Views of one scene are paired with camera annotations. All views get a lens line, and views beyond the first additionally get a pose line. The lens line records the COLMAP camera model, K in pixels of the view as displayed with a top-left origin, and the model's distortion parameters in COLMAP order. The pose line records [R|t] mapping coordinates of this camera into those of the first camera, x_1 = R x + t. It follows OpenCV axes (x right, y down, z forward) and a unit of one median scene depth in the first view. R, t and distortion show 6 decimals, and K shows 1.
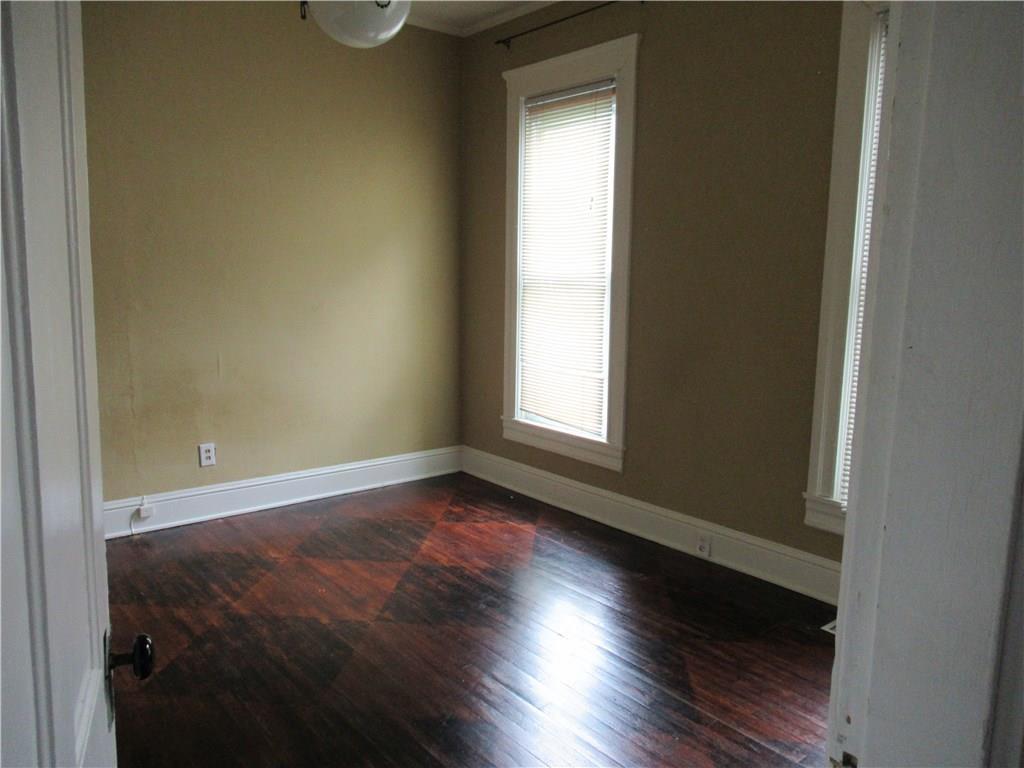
lens RADIAL K [[754.2, 0, 513.0], [0, 754.2, 388.4], [0, 0, 1]] dist [-0.031924, 0.005301]
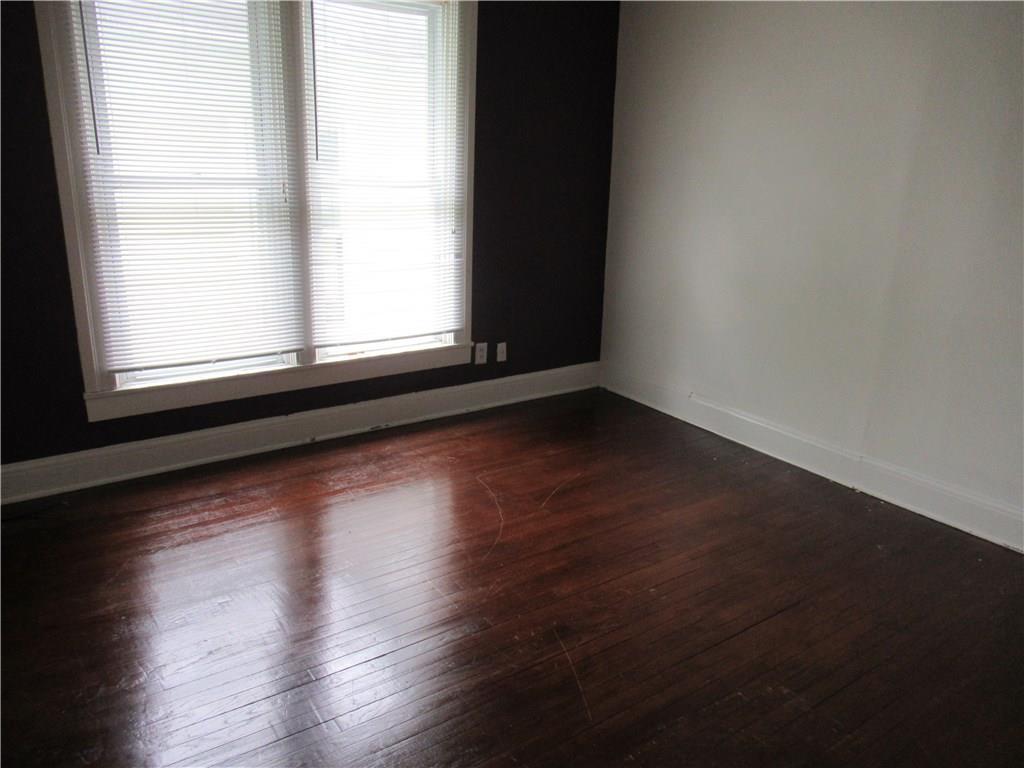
lens RADIAL K [[754.2, 0, 513.0], [0, 754.2, 388.4], [0, 0, 1]] dist [-0.031924, 0.005301]
pose [[0.052830, -0.323304, 0.944819, -0.655945], [0.100417, 0.943065, 0.317089, -0.146876], [-0.993542, 0.078124, 0.082287, 0.591703]]
